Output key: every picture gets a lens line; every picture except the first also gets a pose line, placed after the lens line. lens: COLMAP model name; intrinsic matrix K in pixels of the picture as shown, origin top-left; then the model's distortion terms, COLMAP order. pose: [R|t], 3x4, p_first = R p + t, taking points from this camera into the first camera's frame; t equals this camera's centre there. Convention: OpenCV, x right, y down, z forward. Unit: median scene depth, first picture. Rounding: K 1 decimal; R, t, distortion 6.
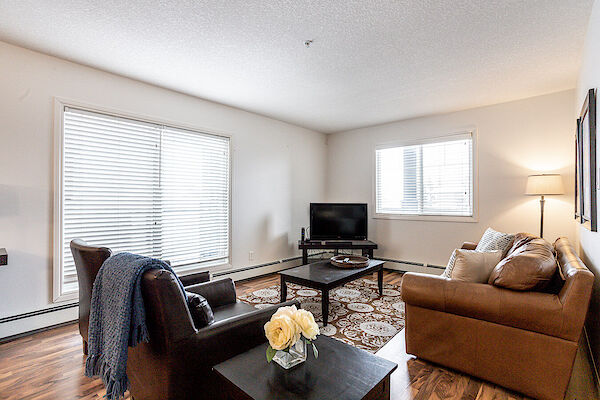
lens RADIAL K [[290.5, 0, 300.0], [0, 290.5, 200.0], [0, 0, 1]] dist [-0.024232, 0.000060]
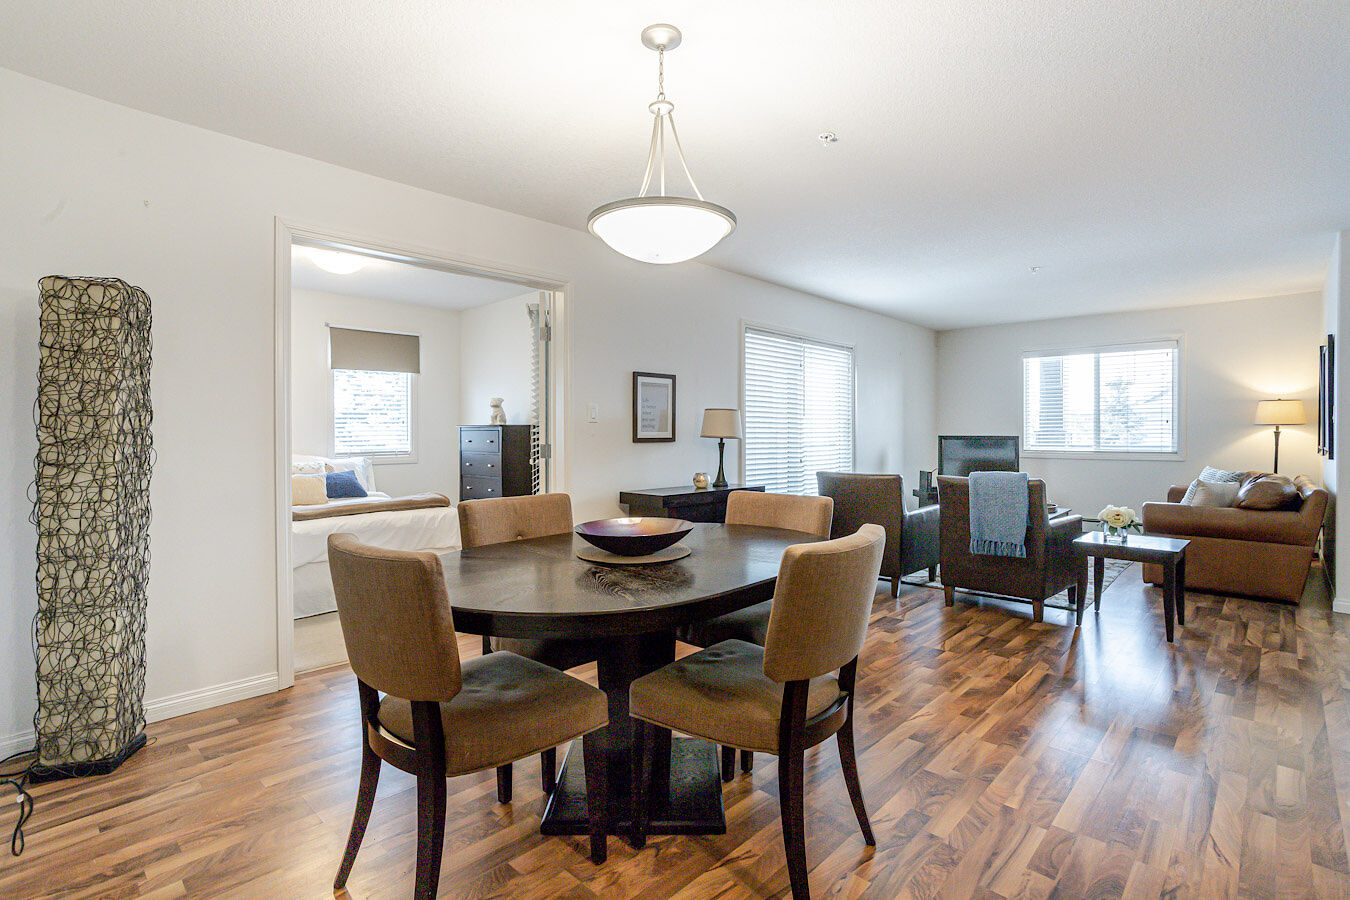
lens RADIAL K [[682.7, 0, 676.2], [0, 682.7, 433.0], [0, 0, 1]] dist [-0.000242, 0.000086]
pose [[0.999996, -0.002334, 0.001601, -0.865656], [0.002322, 0.999970, 0.007325, -0.012274], [-0.001618, -0.007322, 0.999972, -0.942795]]
